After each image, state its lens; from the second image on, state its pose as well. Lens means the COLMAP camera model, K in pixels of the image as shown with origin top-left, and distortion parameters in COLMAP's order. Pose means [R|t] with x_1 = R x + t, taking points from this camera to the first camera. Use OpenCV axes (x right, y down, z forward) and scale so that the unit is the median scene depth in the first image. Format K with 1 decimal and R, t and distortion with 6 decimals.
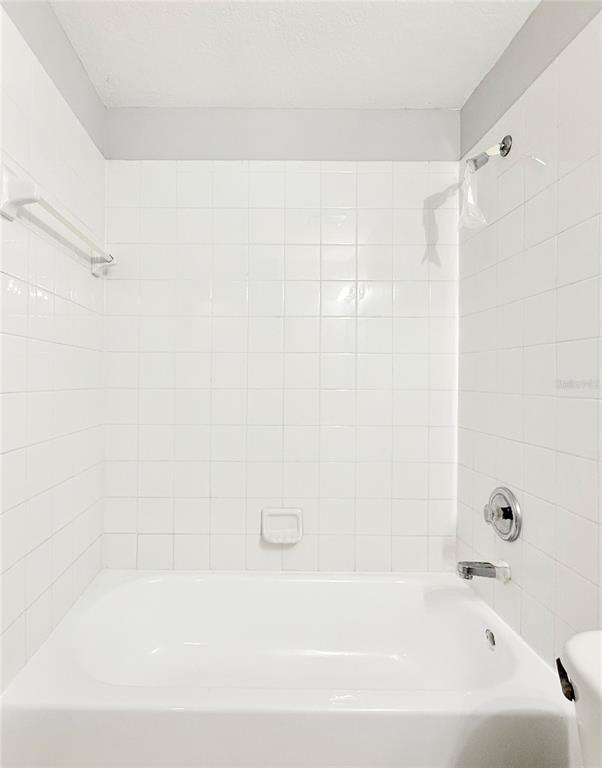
lens RADIAL K [[333.7, 0, 300.7], [0, 333.7, 341.0], [0, 0, 1]] dist [0.003250, 0.000405]
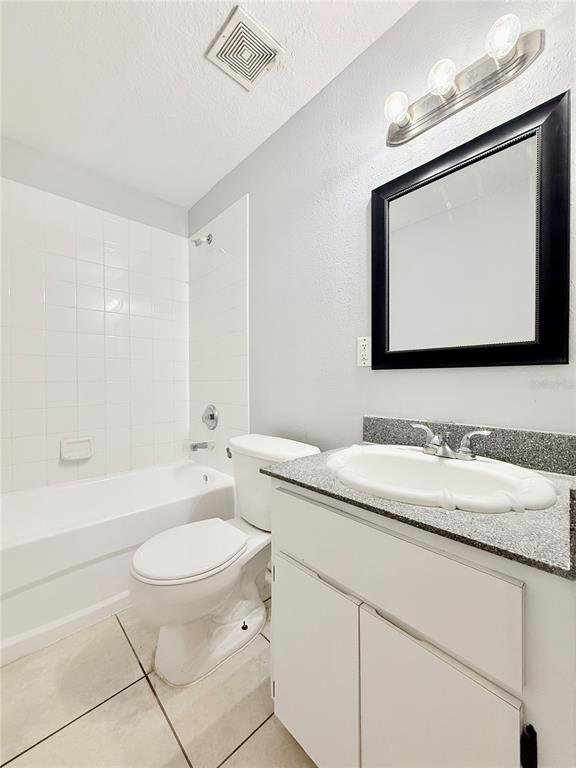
lens RADIAL K [[307.2, 0, 288.0], [0, 307.2, 384.0], [0, 0, 1]] dist [0.000132, 0.000144]
pose [[0.726234, -0.019044, 0.687184, -0.322151], [0.007145, 0.999771, 0.020155, 0.251924], [-0.687411, -0.009727, 0.726204, -0.655019]]
